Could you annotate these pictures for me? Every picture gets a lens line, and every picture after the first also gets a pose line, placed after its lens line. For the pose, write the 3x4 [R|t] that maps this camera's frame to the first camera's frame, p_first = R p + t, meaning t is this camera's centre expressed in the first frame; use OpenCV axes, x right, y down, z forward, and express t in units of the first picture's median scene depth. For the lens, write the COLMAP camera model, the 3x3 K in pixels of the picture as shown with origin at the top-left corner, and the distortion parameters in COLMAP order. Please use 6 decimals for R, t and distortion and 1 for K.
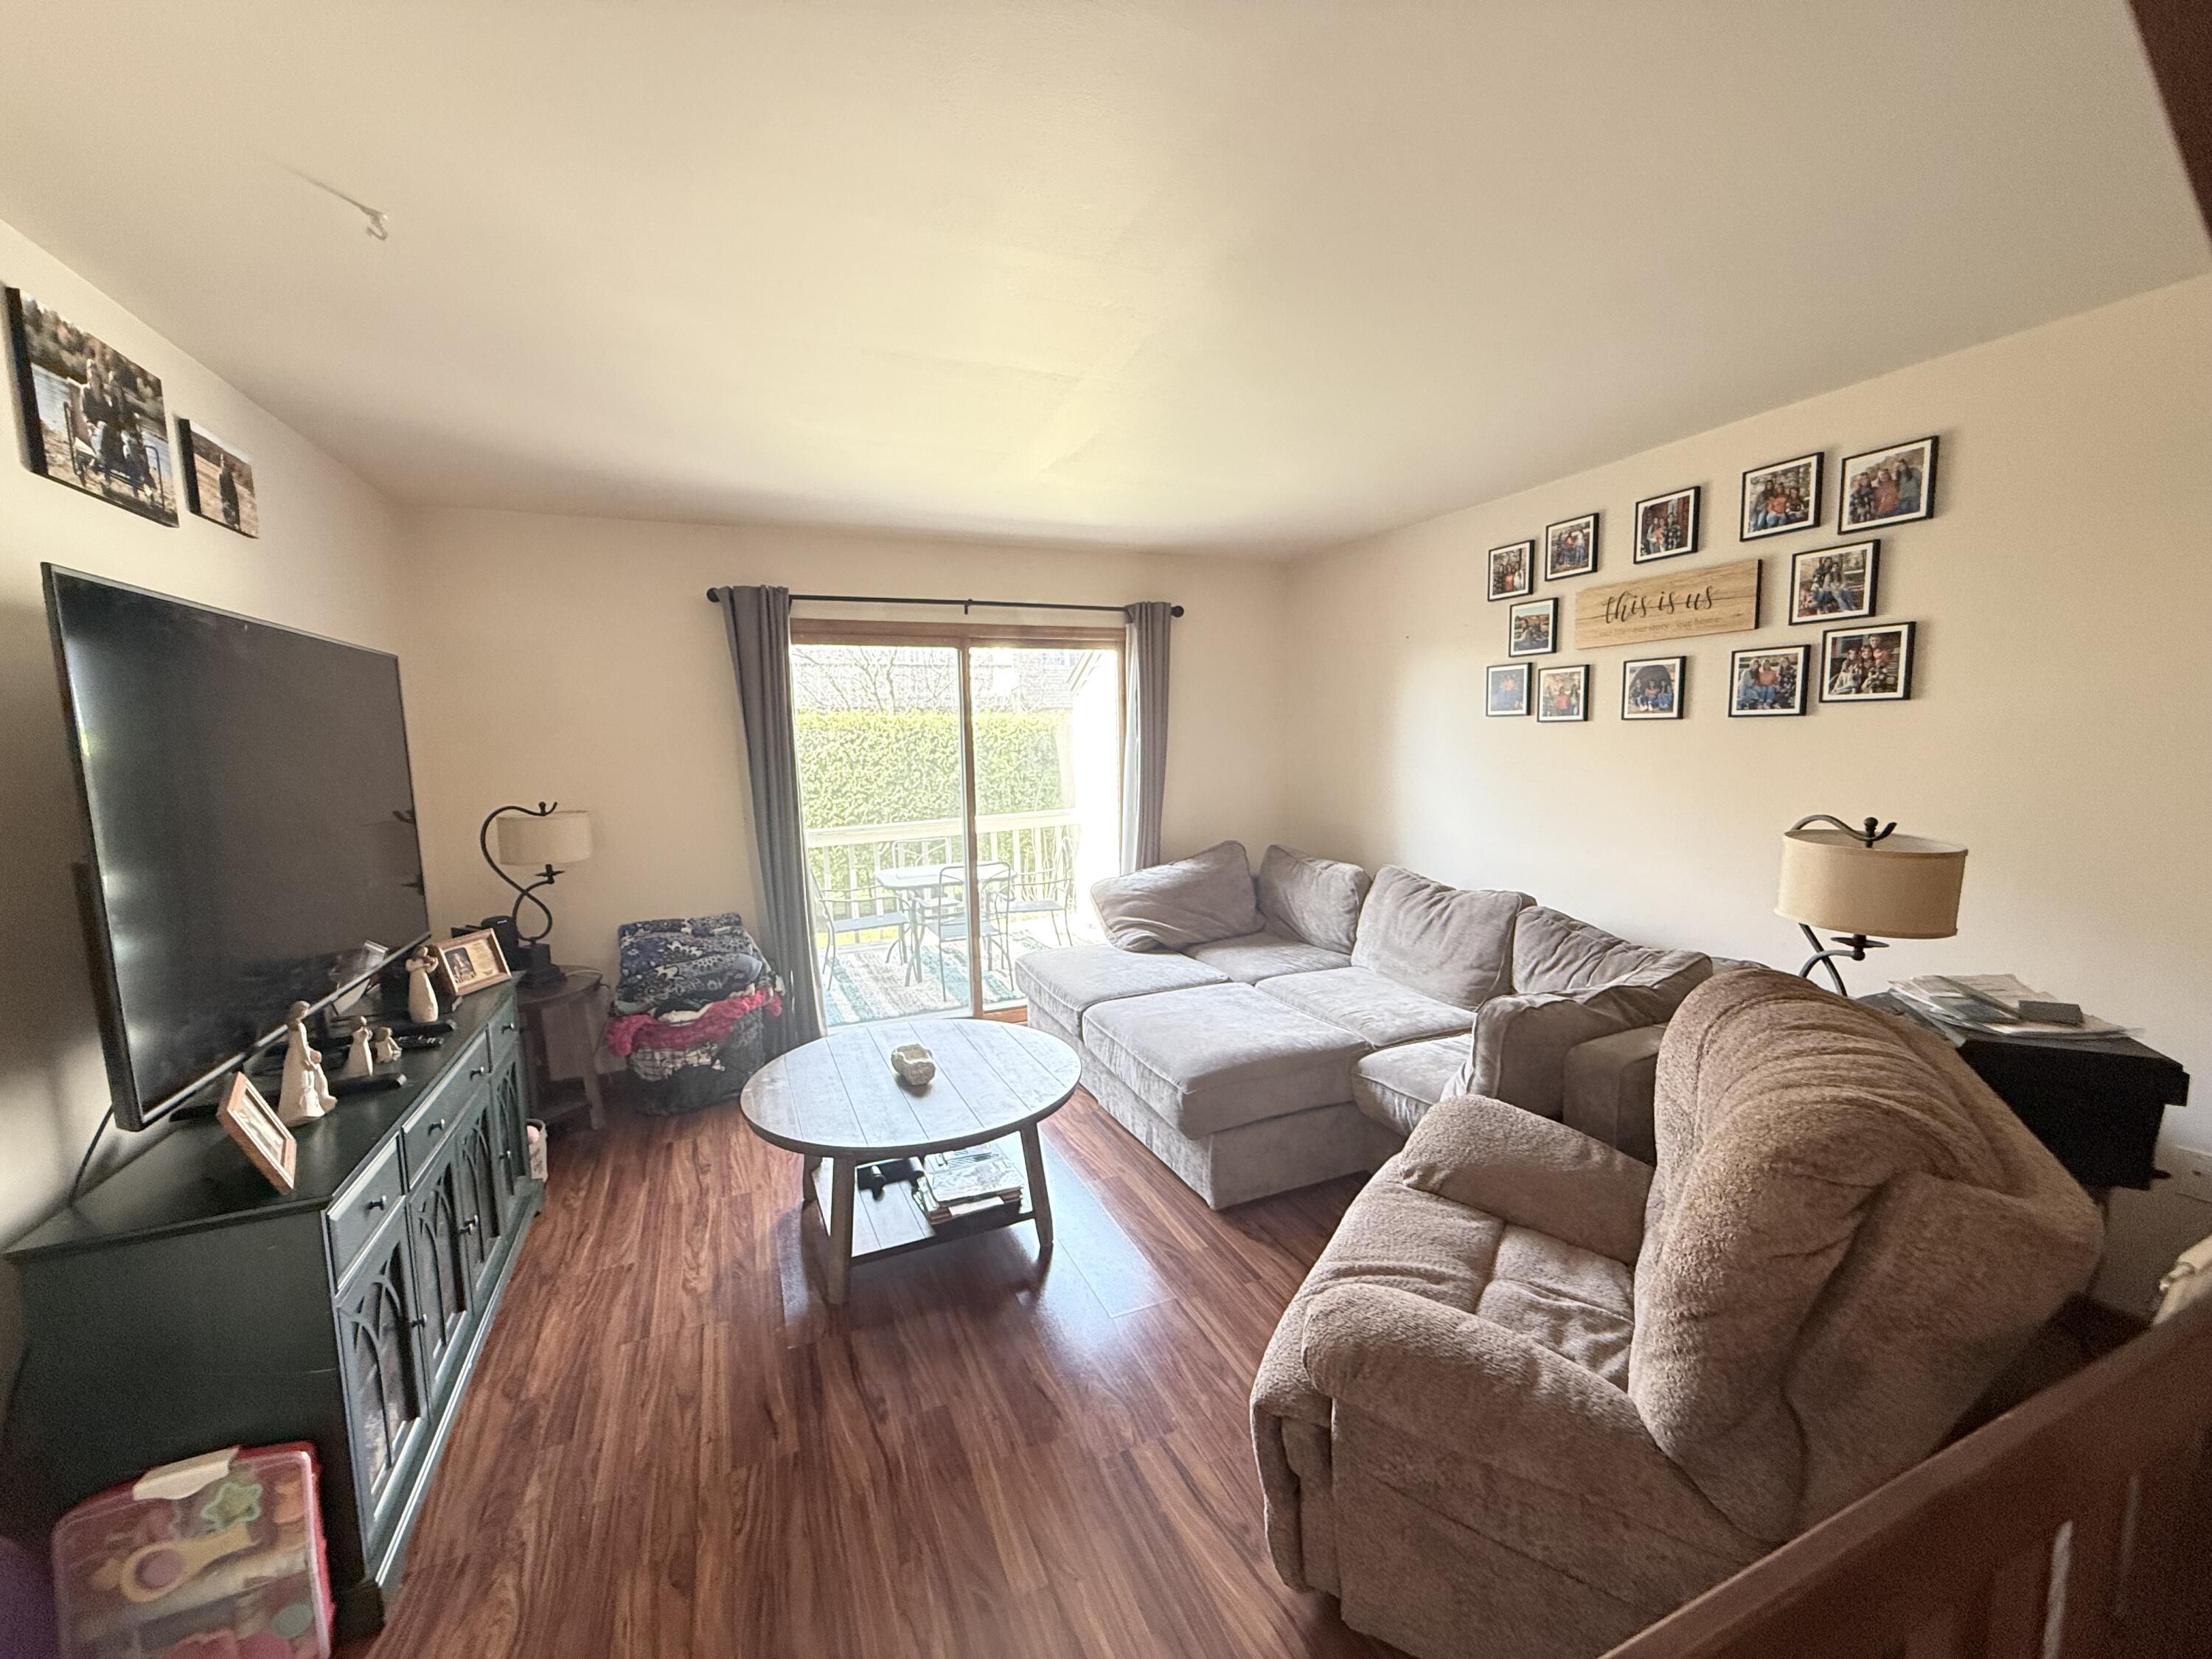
lens RADIAL K [[879.2, 0, 1104.3], [0, 879.2, 833.4], [0, 0, 1]] dist [0.003118, -0.000486]
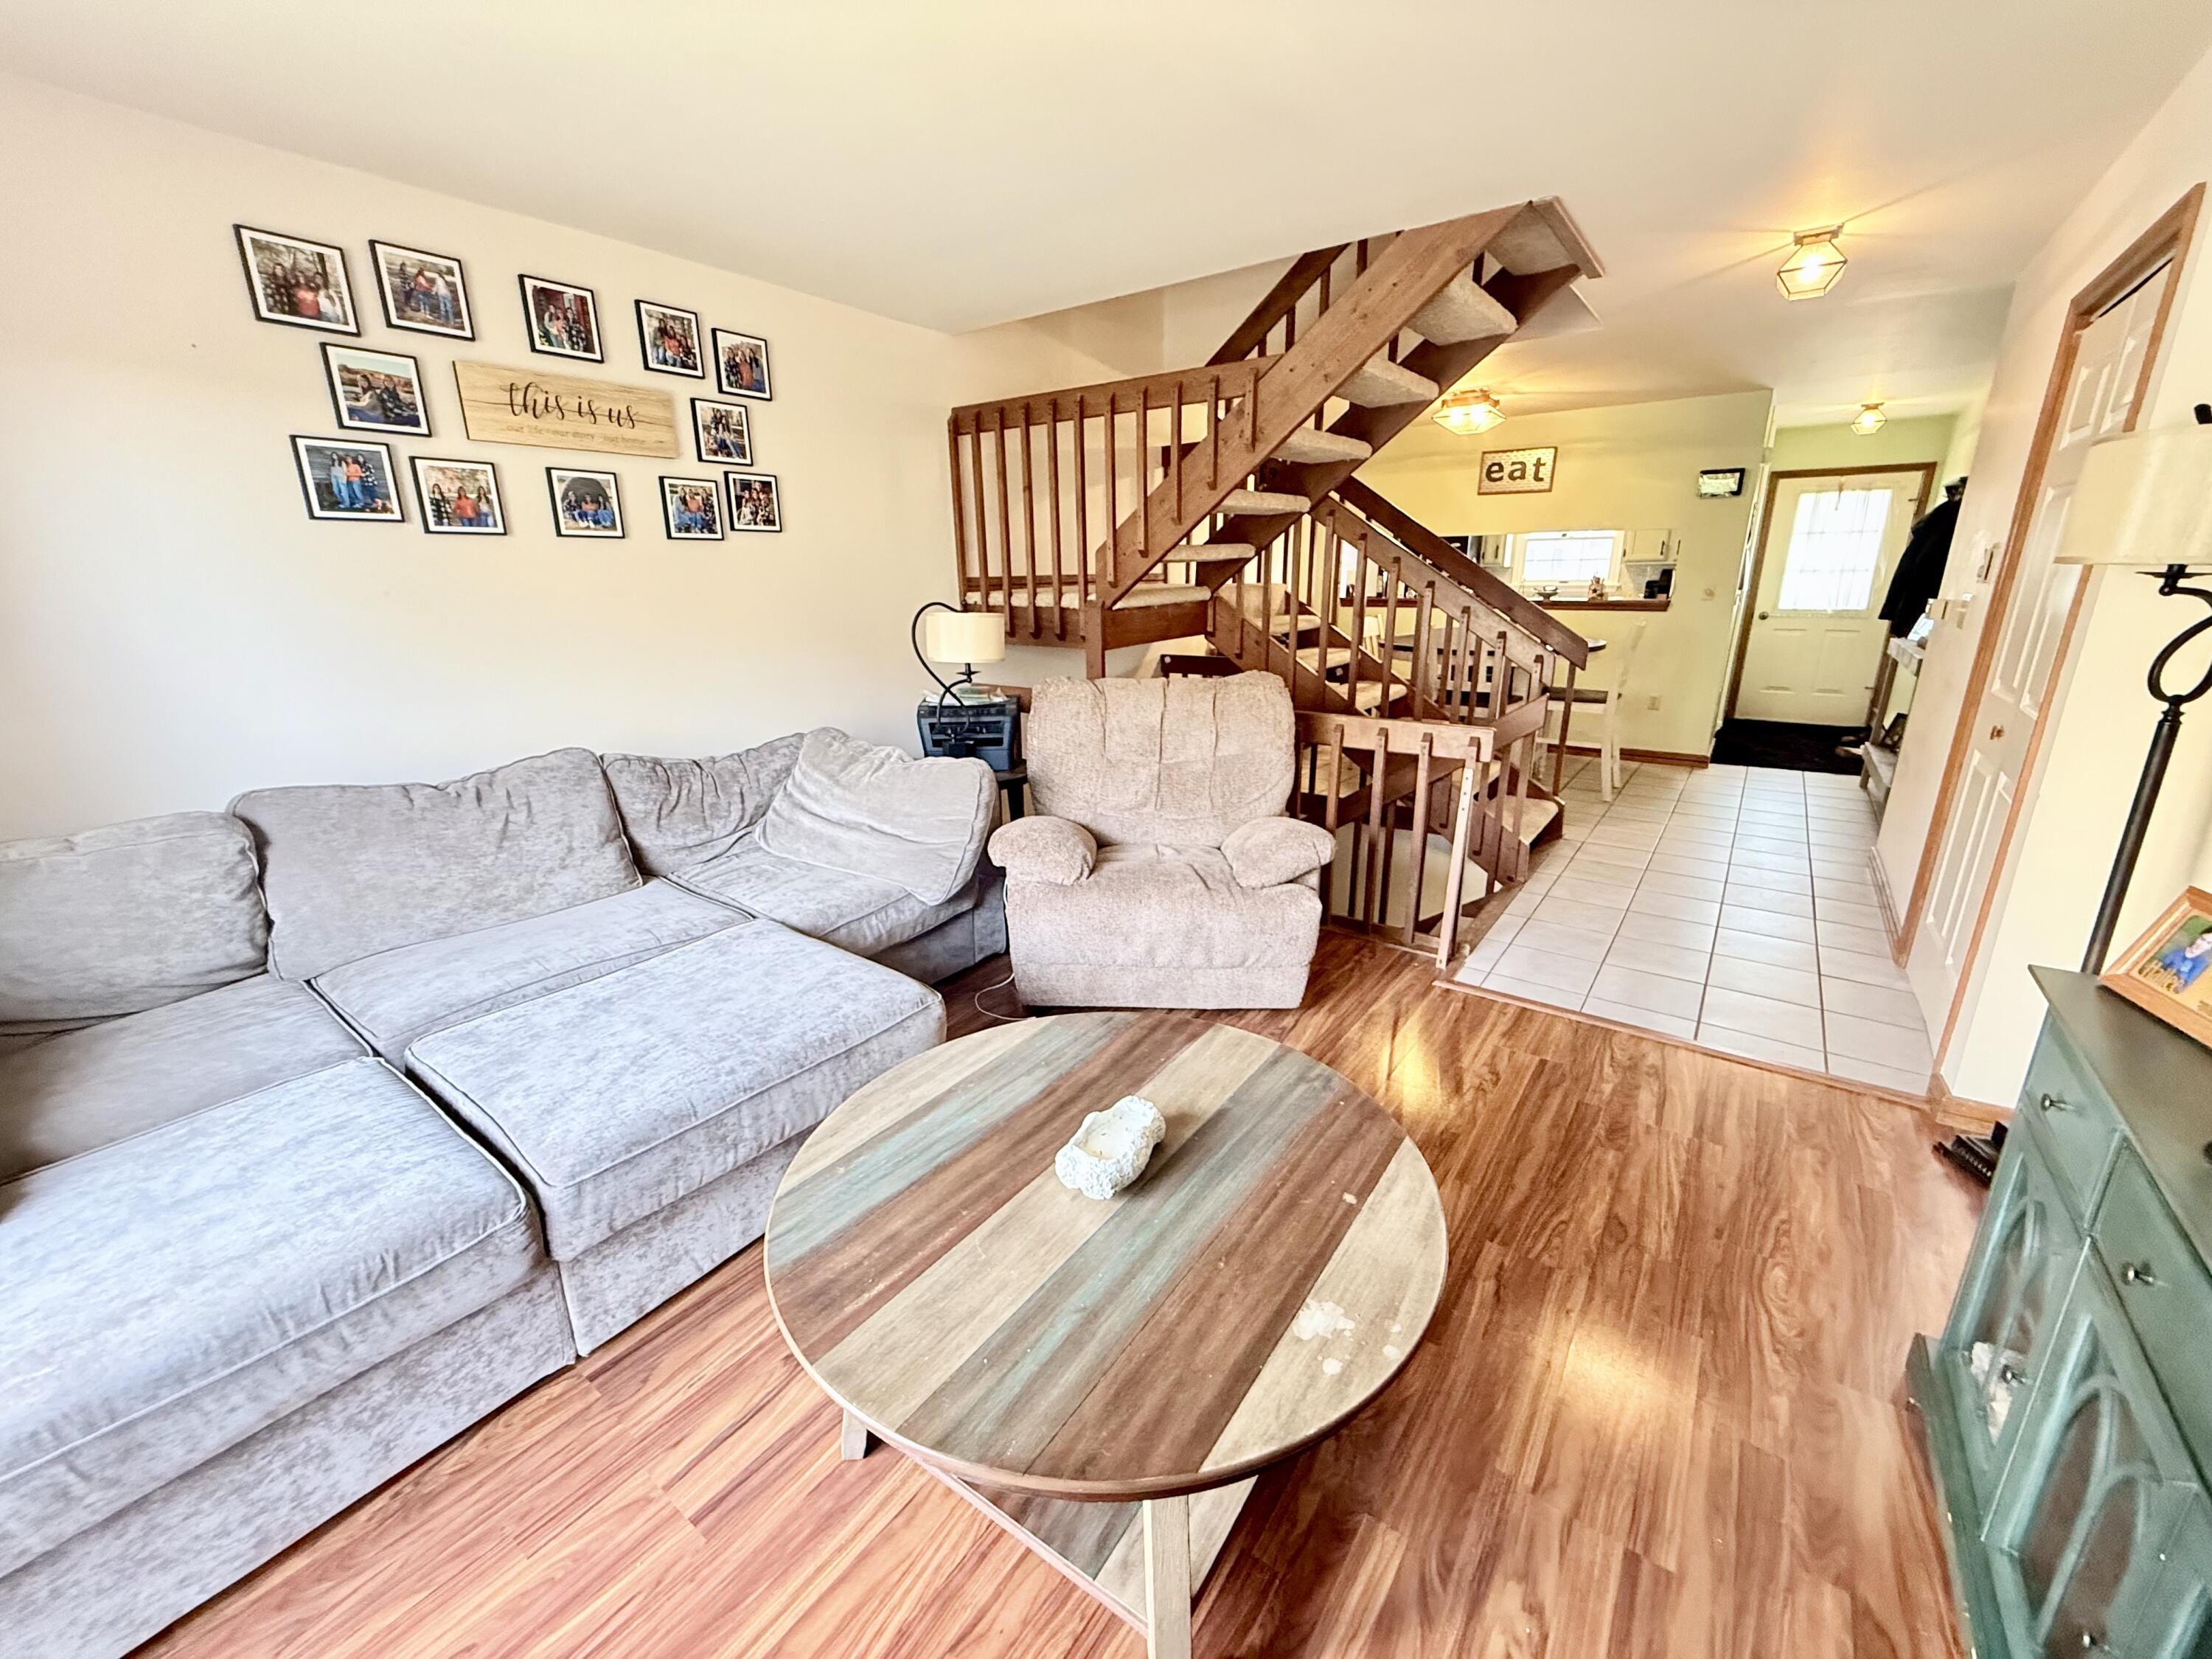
lens RADIAL K [[879.2, 0, 1101.5], [0, 879.2, 826.6], [0, 0, 1]] dist [0.003118, -0.000486]
pose [[-0.502693, -0.216040, 0.837034, -0.530816], [0.116566, 0.942486, 0.313262, -0.069408], [-0.856570, 0.255044, -0.448598, 1.048475]]
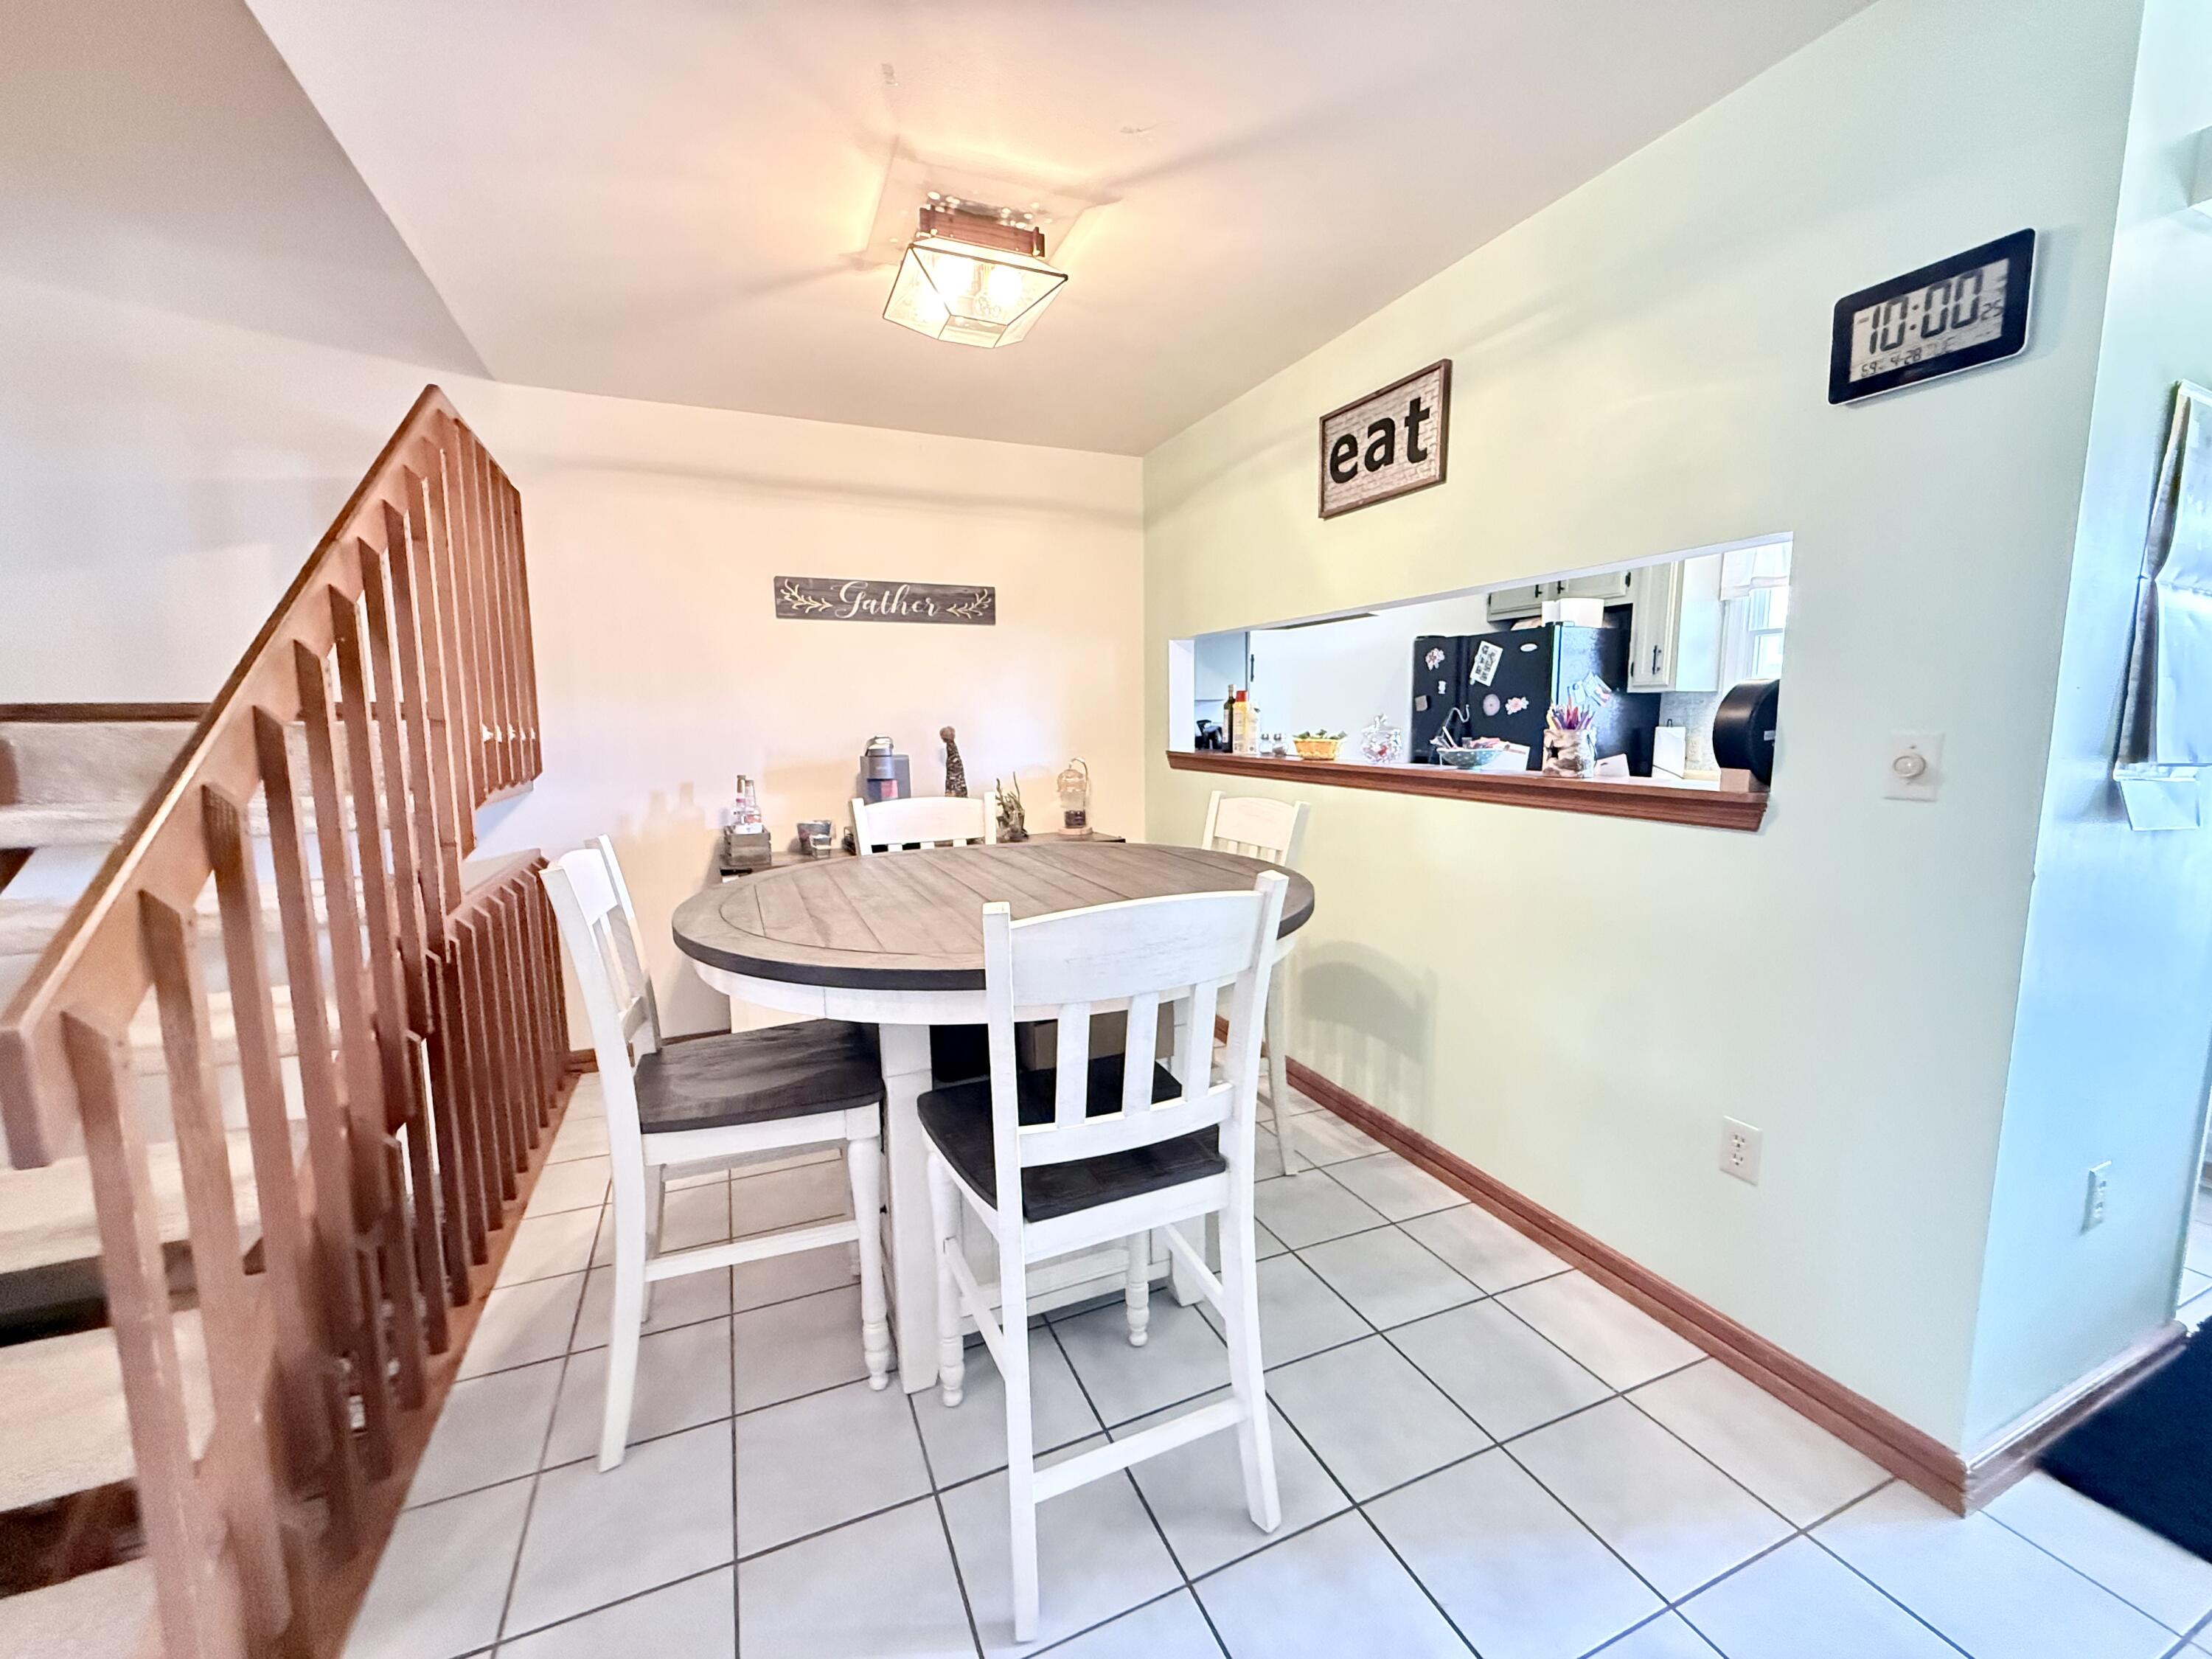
lens RADIAL K [[879.2, 0, 1107.2], [0, 879.2, 828.7], [0, 0, 1]] dist [0.003118, -0.000486]
pose [[0.001704, -0.106246, 0.994338, 0.504472], [0.120469, 0.987120, 0.105268, 0.294038], [-0.992716, 0.119607, 0.014481, -1.966383]]
